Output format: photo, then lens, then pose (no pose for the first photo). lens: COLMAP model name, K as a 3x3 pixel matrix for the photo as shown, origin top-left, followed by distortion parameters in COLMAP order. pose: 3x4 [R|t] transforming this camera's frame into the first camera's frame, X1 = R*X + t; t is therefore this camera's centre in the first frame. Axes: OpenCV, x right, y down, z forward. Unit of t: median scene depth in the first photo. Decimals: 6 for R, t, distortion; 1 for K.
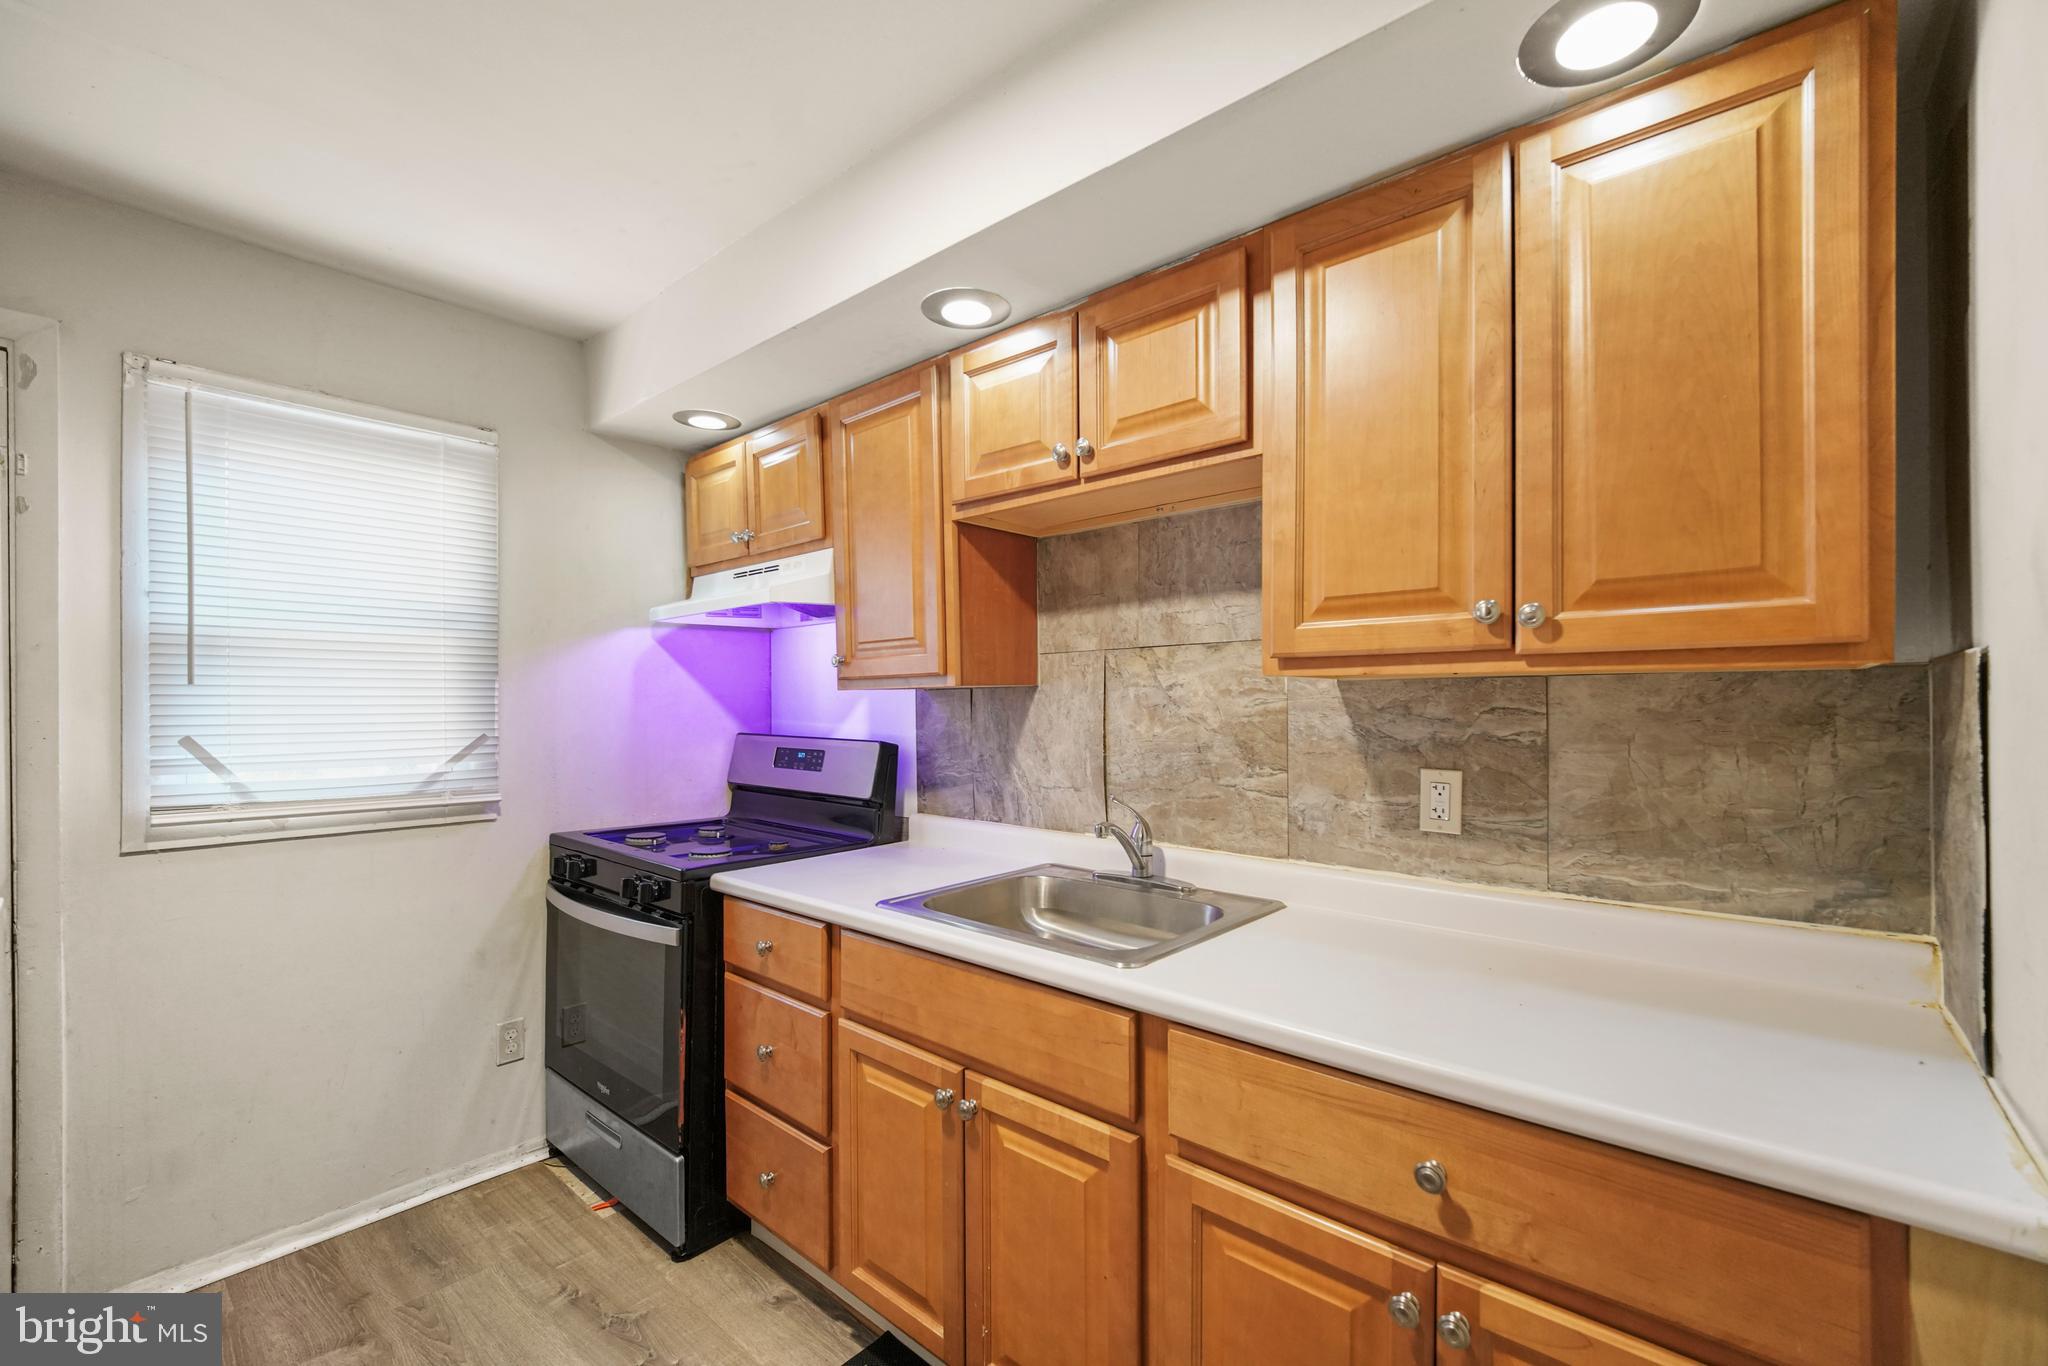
lens RADIAL K [[851.1, 0, 1014.2], [0, 851.1, 698.3], [0, 0, 1]] dist [0.022921, -0.029595]
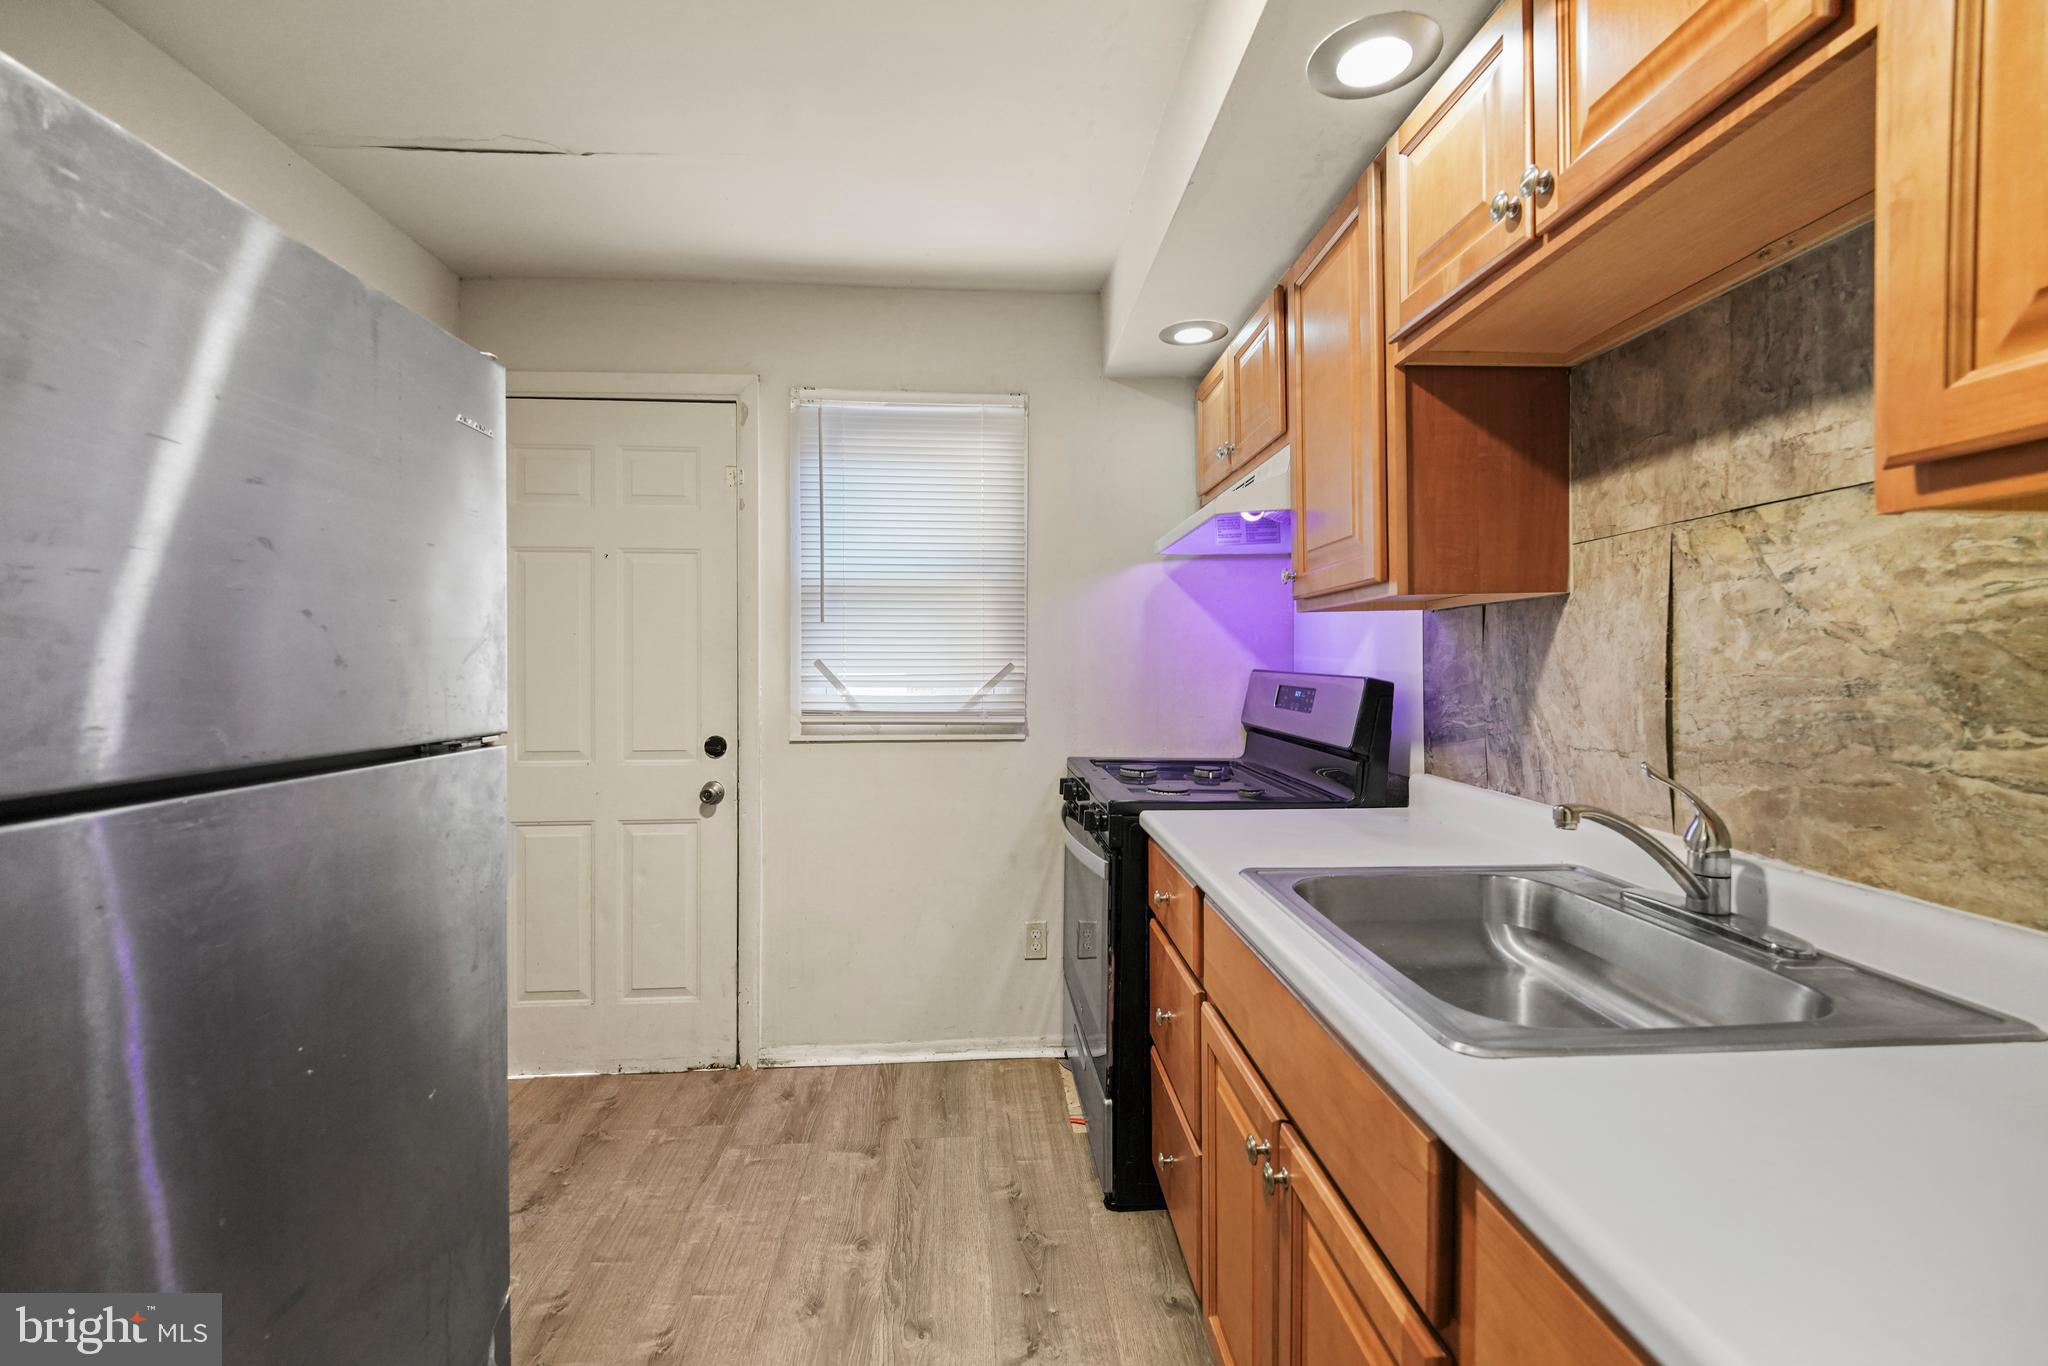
lens RADIAL K [[839.6, 0, 1018.1], [0, 839.6, 659.6], [0, 0, 1]] dist [0.012778, -0.015875]
pose [[0.702121, 0.004025, -0.712046, 0.214114], [-0.000159, 0.999985, 0.005495, 0.036879], [0.712057, -0.003745, 0.702111, 0.270402]]
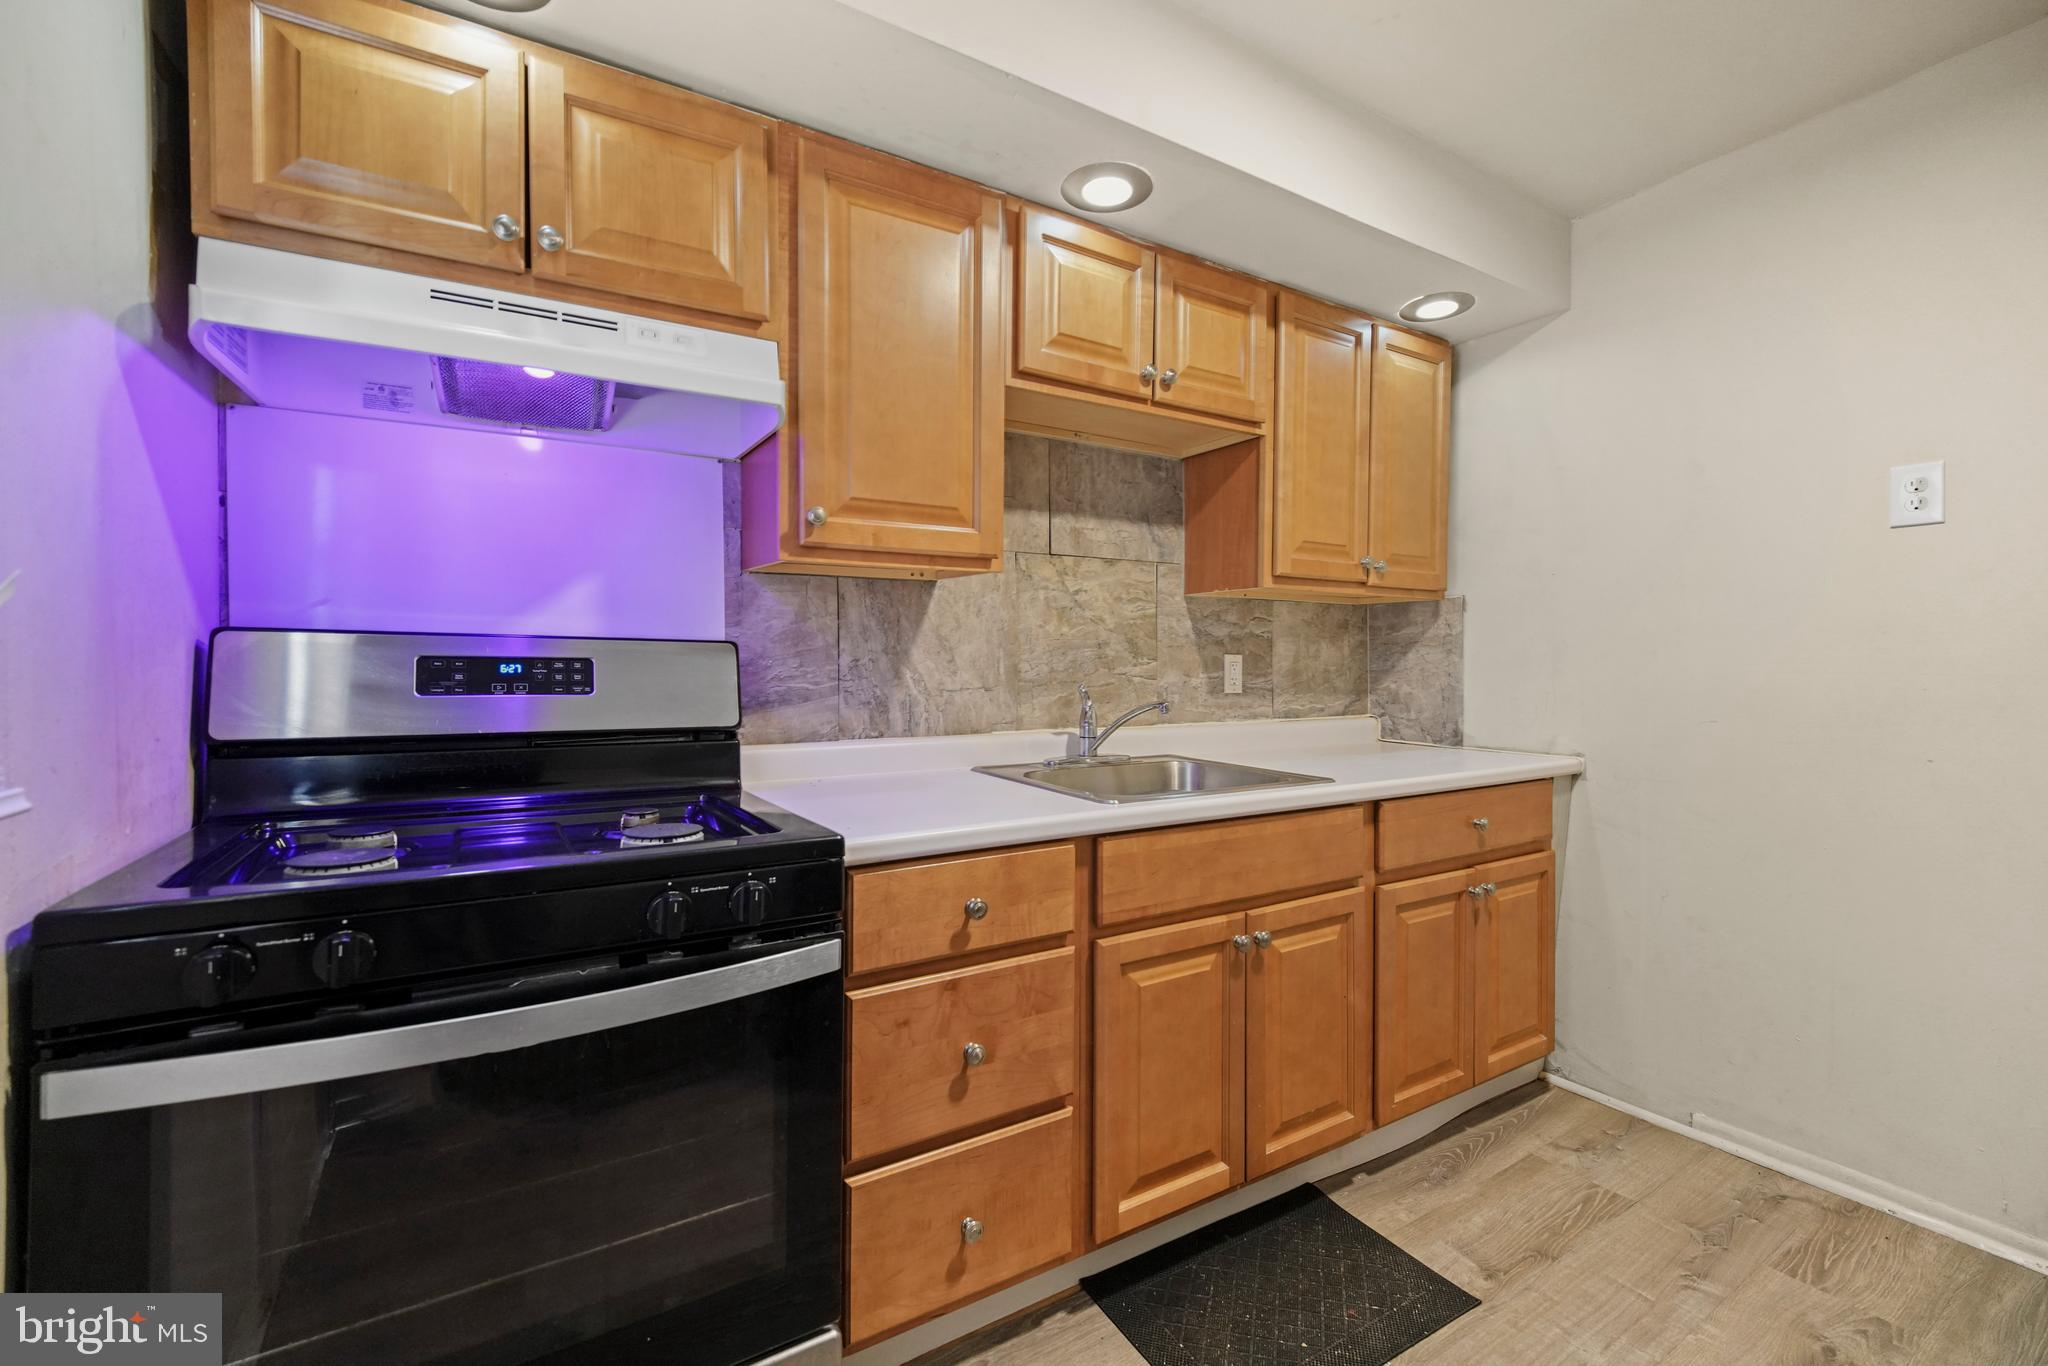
lens RADIAL K [[845.4, 0, 1020.9], [0, 845.4, 669.7], [0, 0, 1]] dist [0.001457, -0.000393]
pose [[0.293237, -0.004883, 0.956027, -0.910602], [-0.008832, 0.999930, 0.007817, 0.081548], [-0.955999, -0.010736, 0.293173, 0.720204]]
